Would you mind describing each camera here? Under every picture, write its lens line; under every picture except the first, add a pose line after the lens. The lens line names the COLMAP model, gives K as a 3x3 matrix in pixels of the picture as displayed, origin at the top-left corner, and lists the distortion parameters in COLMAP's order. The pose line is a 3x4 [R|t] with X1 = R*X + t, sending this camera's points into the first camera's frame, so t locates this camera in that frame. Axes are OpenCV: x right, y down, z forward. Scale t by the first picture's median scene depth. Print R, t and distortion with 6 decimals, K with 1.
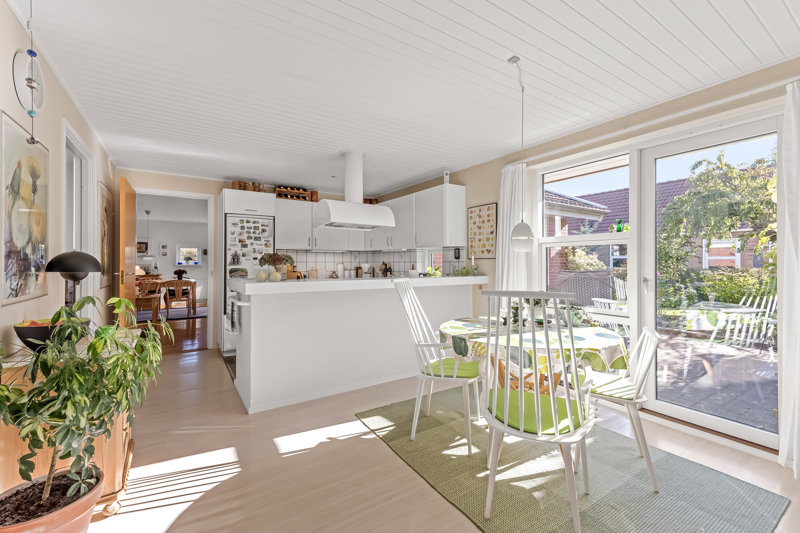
lens RADIAL K [[341.8, 0, 401.0], [0, 341.8, 262.1], [0, 0, 1]] dist [0.004742, -0.000275]
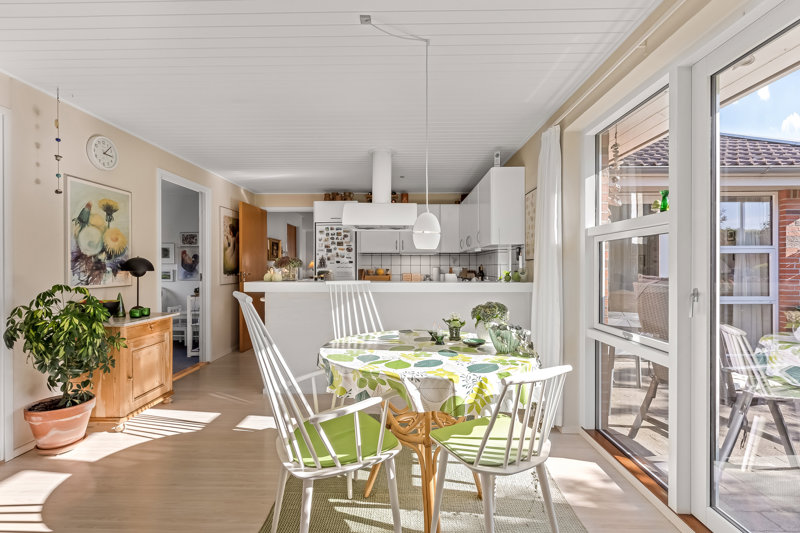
lens RADIAL K [[368.4, 0, 396.9], [0, 368.4, 269.7], [0, 0, 1]] dist [0.001279, 0.001090]
pose [[0.826621, 0.003666, -0.562747, 0.442194], [0.000983, 0.999968, 0.007959, 0.005337], [0.562758, -0.007132, 0.826591, 0.146511]]
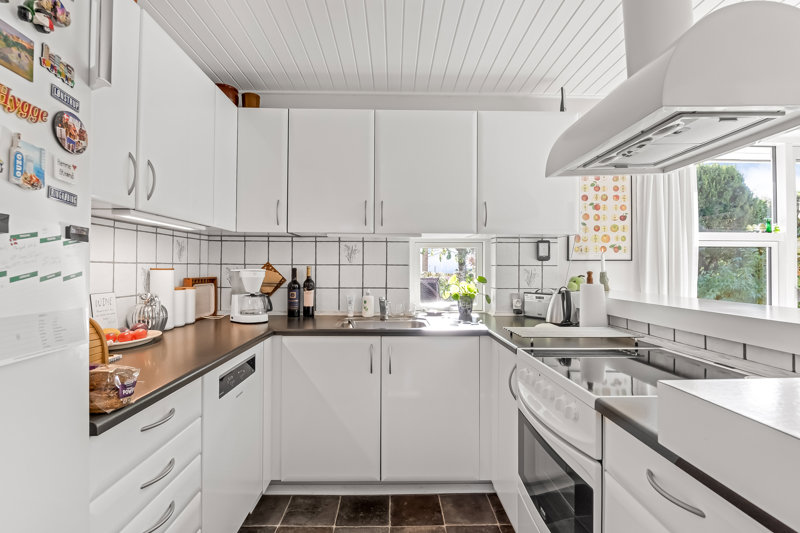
lens RADIAL K [[395.3, 0, 402.0], [0, 395.3, 262.2], [0, 0, 1]] dist [-0.002927, -0.000298]
pose [[0.515585, 0.011489, 0.856762, -0.498272], [-0.006879, 0.999933, -0.009269, 0.001643], [-0.856811, -0.001115, 0.515629, 0.905104]]
